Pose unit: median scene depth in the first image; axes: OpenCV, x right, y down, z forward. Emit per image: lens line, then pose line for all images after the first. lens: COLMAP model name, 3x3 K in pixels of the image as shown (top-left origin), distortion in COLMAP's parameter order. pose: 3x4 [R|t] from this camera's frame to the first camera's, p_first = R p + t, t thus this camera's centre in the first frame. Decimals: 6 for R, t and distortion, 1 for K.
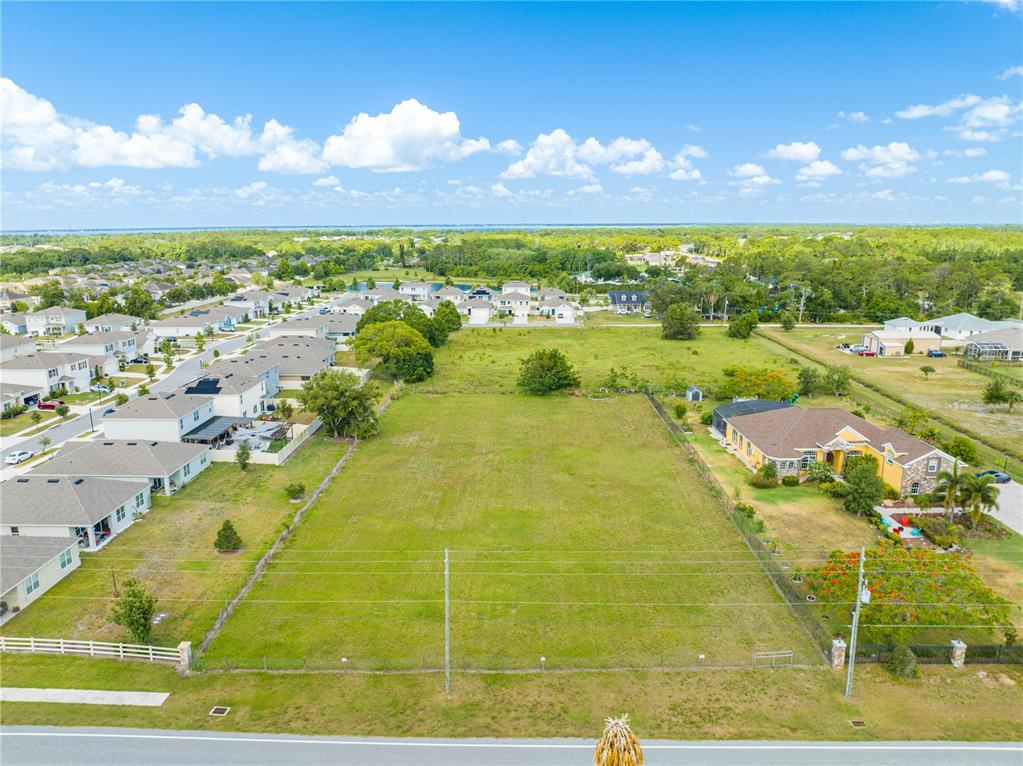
lens RADIAL K [[721.1, 0, 506.3], [0, 721.1, 383.3], [0, 0, 1]] dist [-0.044109, 0.017267]
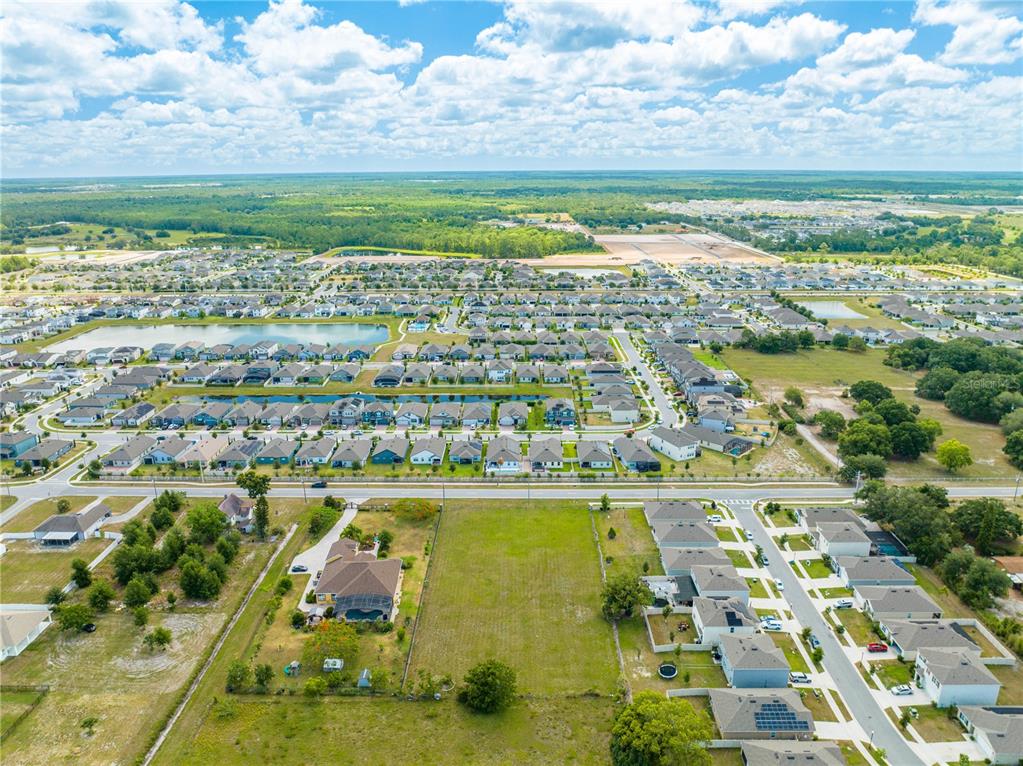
lens RADIAL K [[721.1, 0, 506.3], [0, 721.1, 383.3], [0, 0, 1]] dist [-0.044109, 0.017267]
pose [[-0.999865, 0.015632, -0.004971, 0.034995], [0.011164, 0.870521, 0.492005, -1.158971], [0.012019, 0.491883, -0.870578, 2.116360]]
